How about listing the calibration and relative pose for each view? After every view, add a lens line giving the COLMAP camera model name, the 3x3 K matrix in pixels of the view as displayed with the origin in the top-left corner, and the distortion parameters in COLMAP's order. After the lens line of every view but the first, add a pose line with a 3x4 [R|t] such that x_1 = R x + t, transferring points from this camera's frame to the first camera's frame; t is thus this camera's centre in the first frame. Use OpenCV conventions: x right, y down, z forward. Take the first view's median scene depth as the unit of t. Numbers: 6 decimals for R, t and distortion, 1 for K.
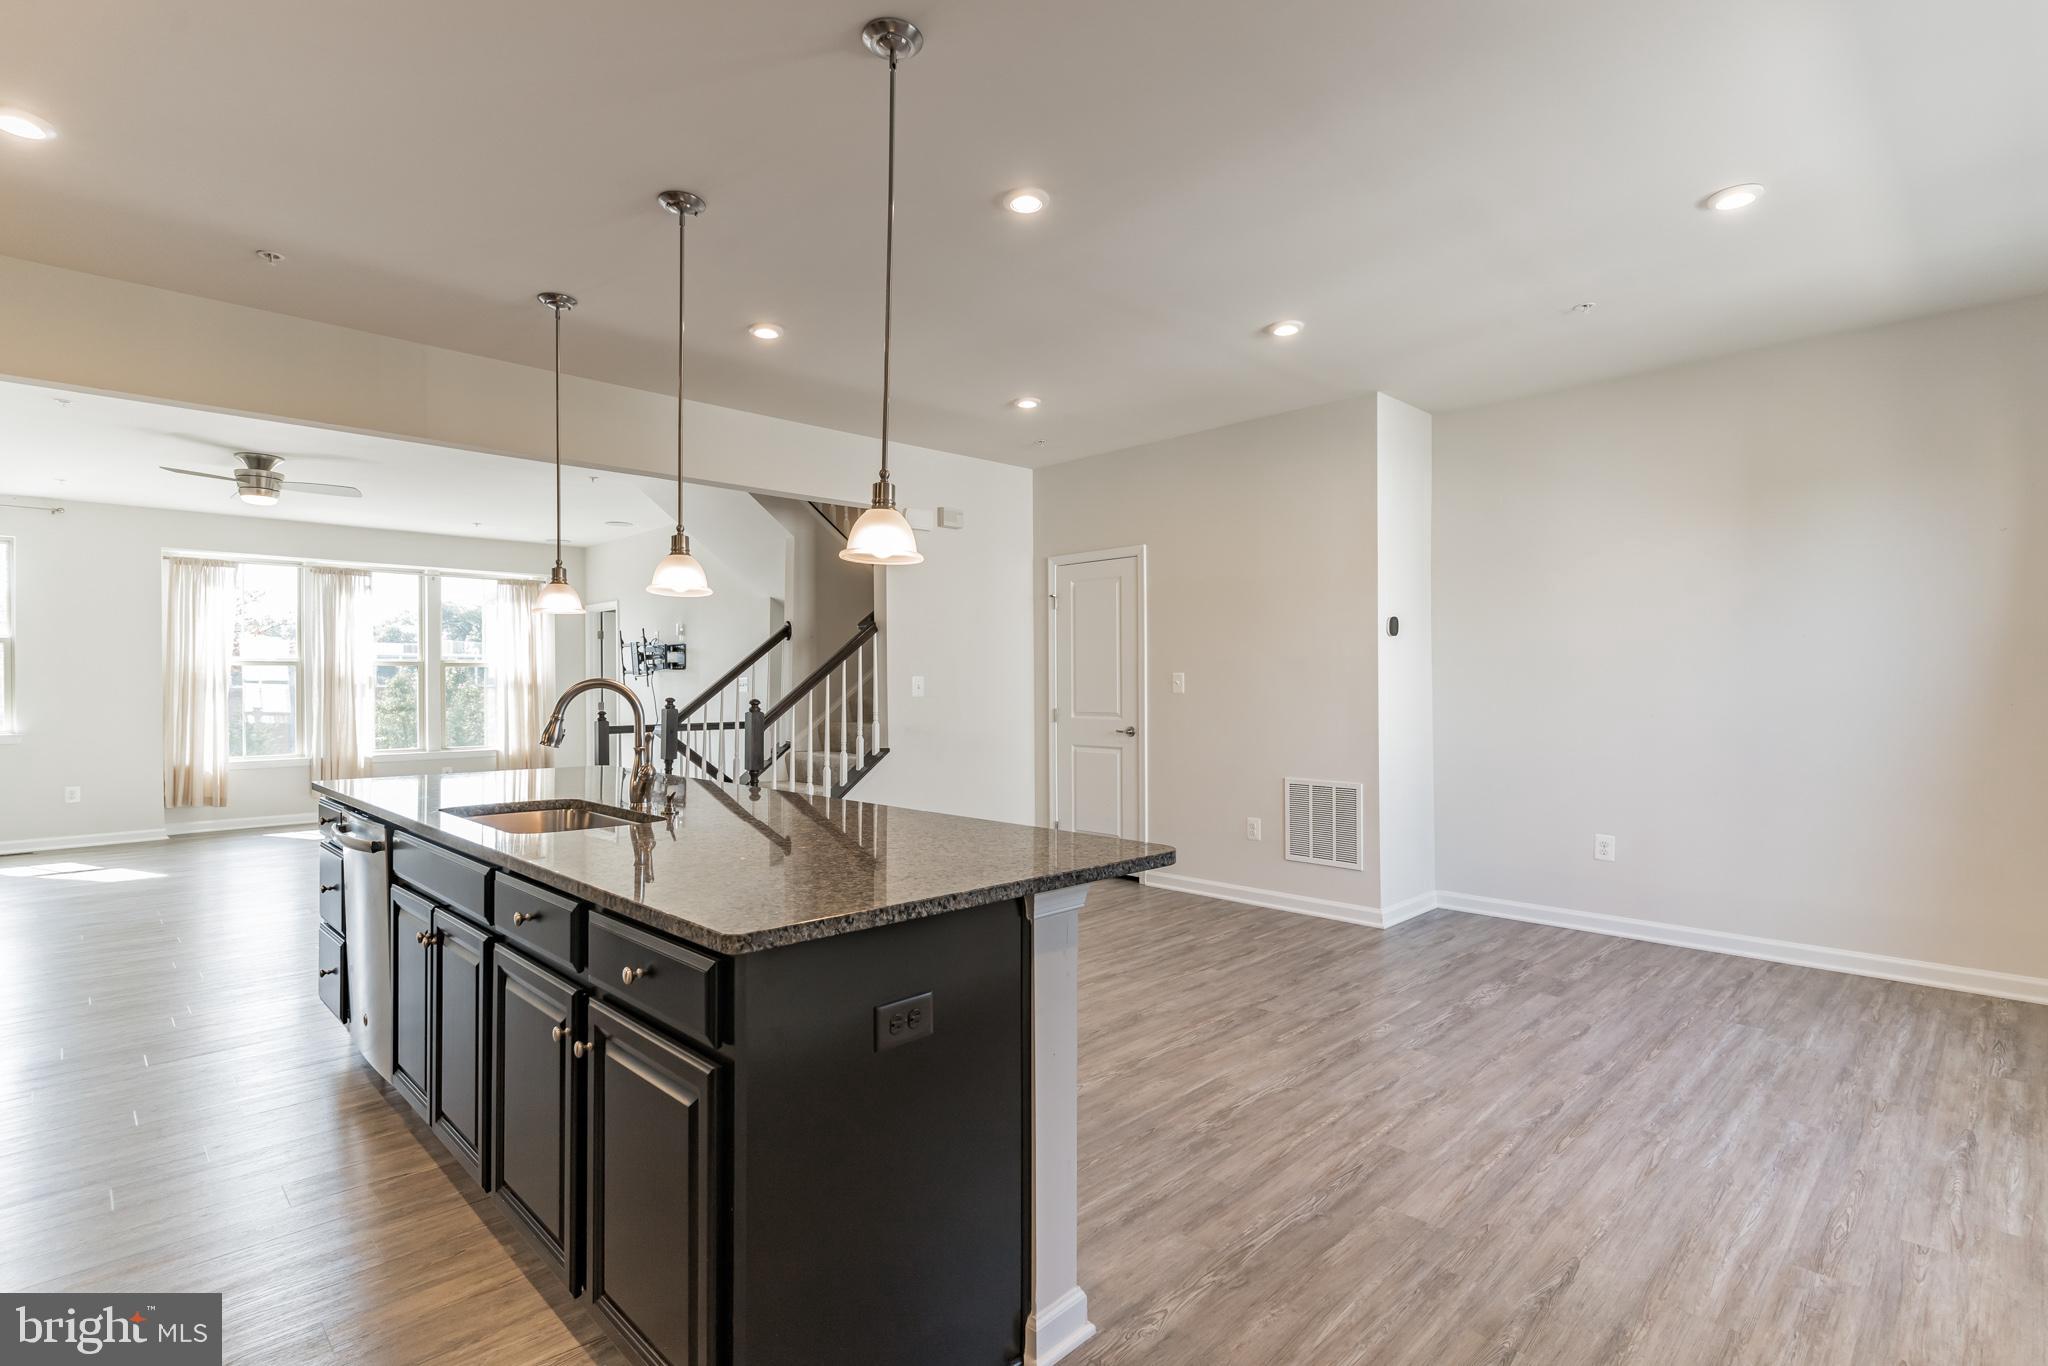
lens RADIAL K [[990.2, 0, 1024.8], [0, 990.2, 677.3], [0, 0, 1]] dist [-0.001175, 0.002436]
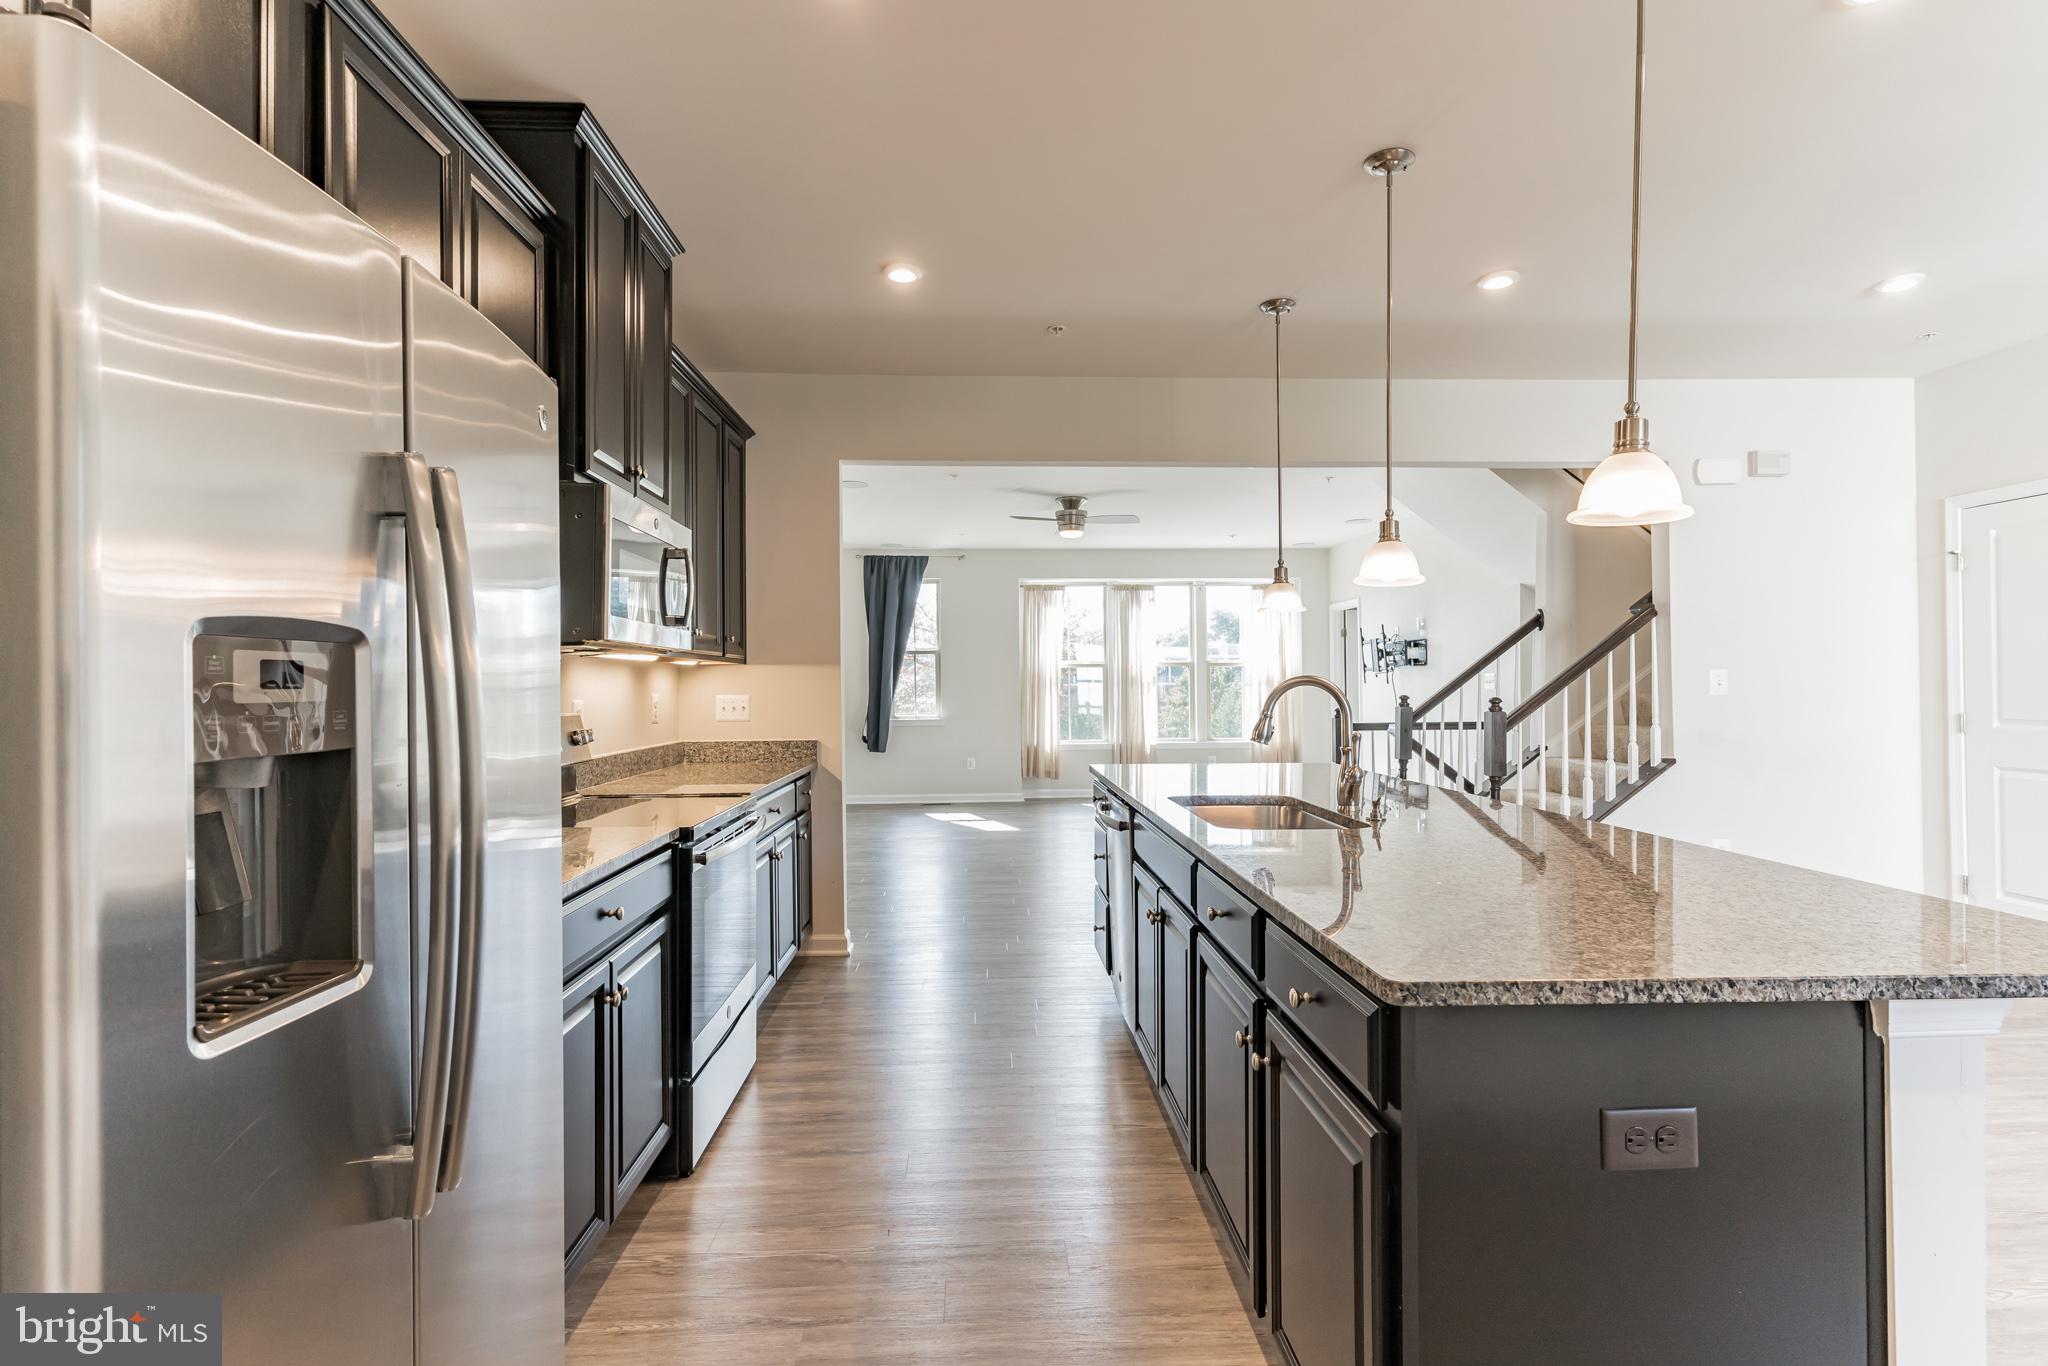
lens RADIAL K [[990.2, 0, 1017.8], [0, 990.2, 677.1], [0, 0, 1]] dist [-0.001175, 0.002436]
pose [[0.741817, -0.007238, -0.670563, 0.008014], [0.009062, 0.999959, -0.000769, 0.000539], [0.670541, -0.005506, 0.741852, 0.044613]]
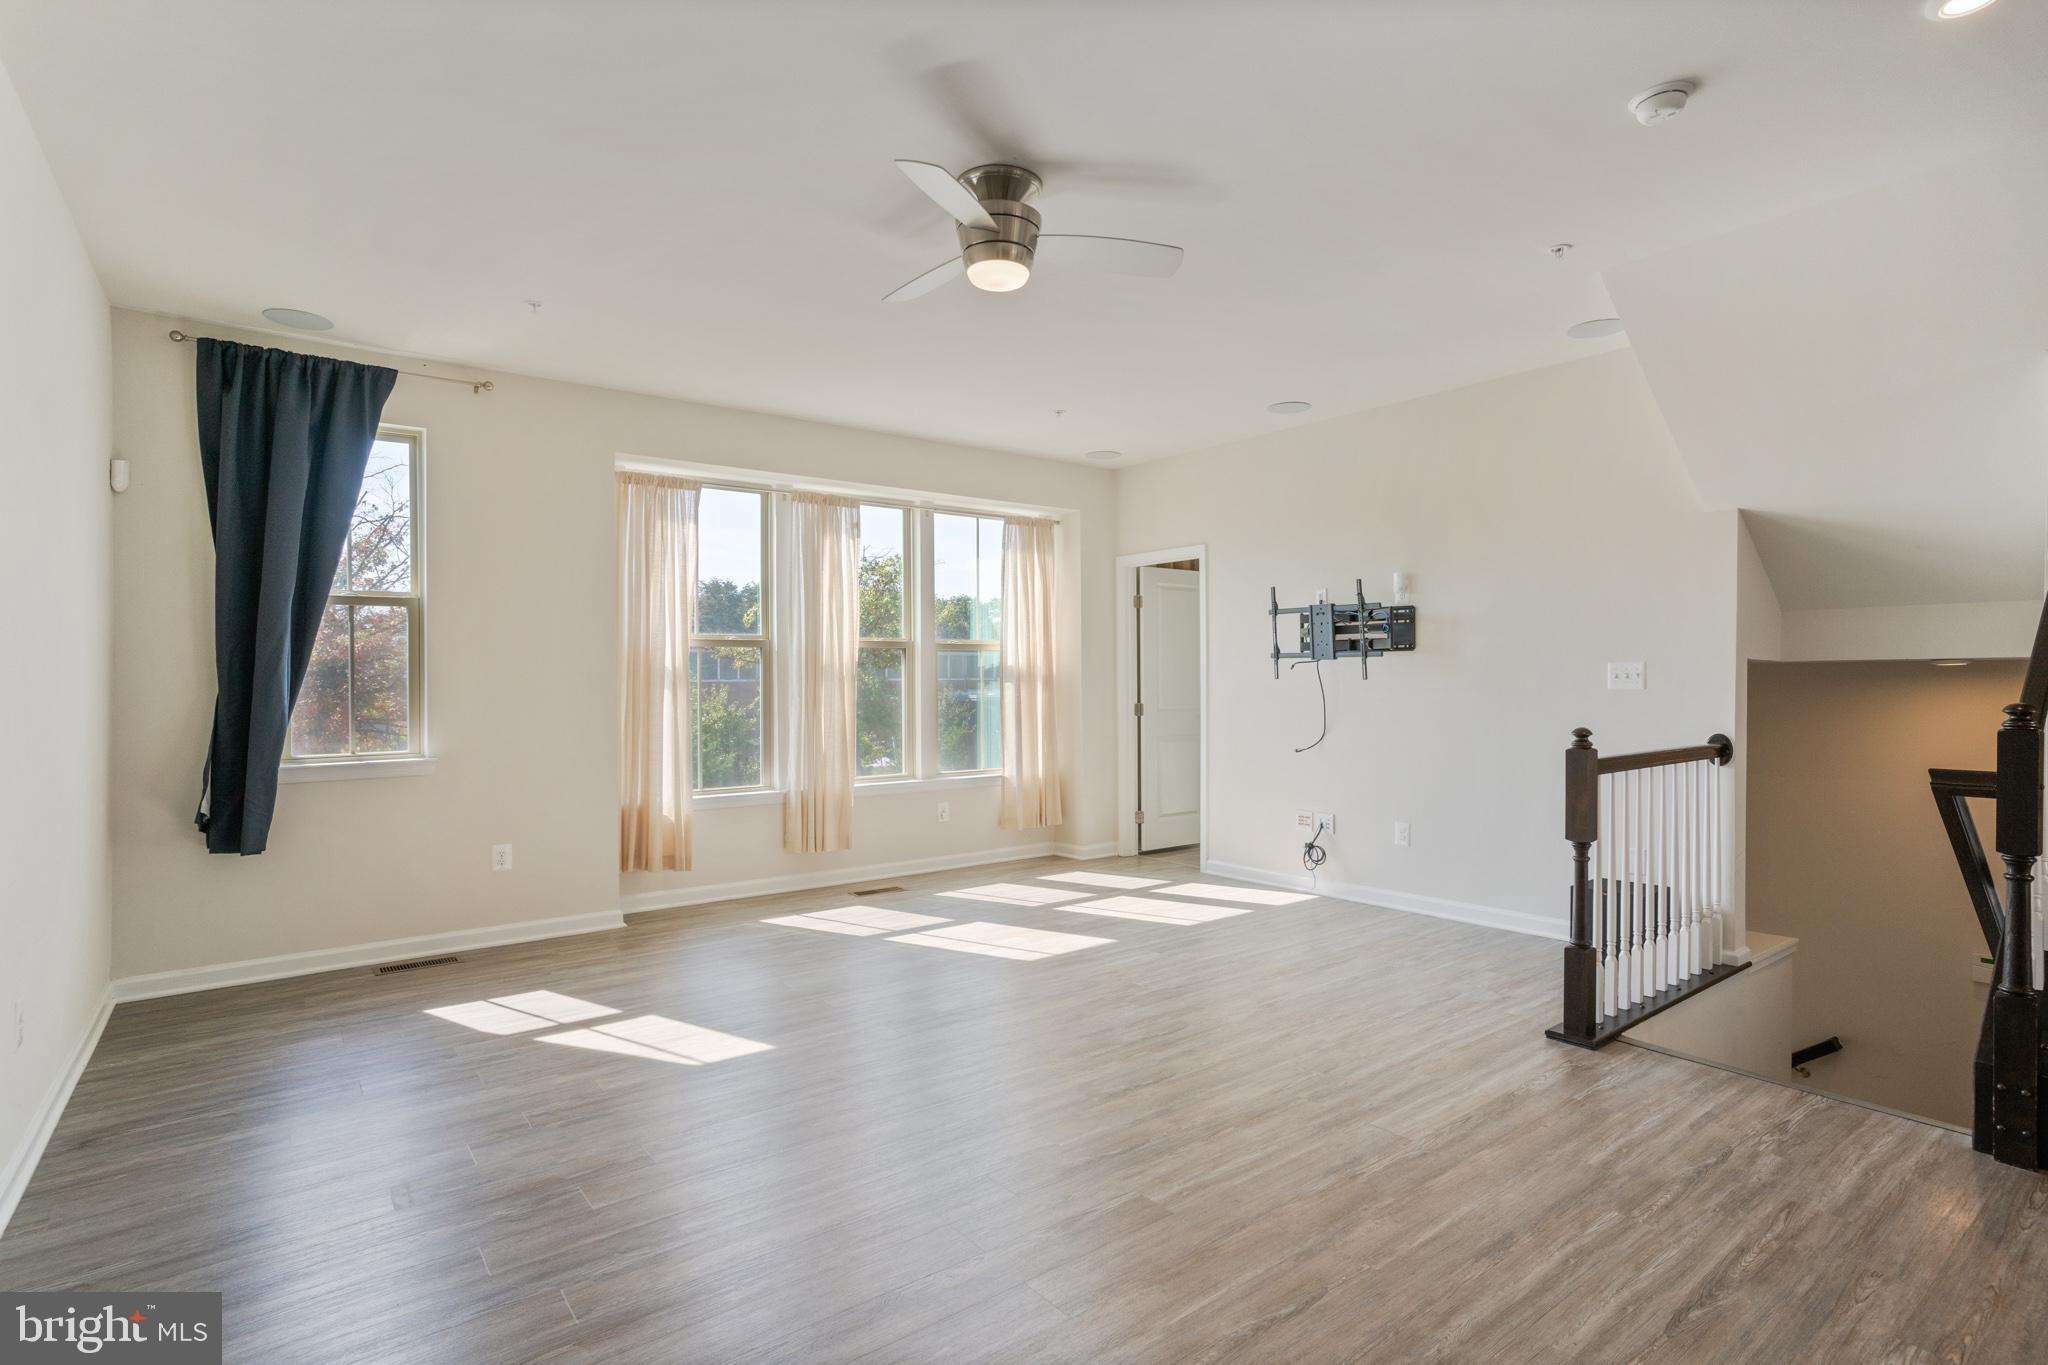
lens RADIAL K [[990.2, 0, 977.5], [0, 990.2, 672.7], [0, 0, 1]] dist [-0.001175, 0.002436]
pose [[0.988558, 0.000463, -0.150842, -0.898762], [-0.000265, 0.999999, 0.001331, 0.008044], [0.150843, -0.001276, 0.988557, 0.688027]]
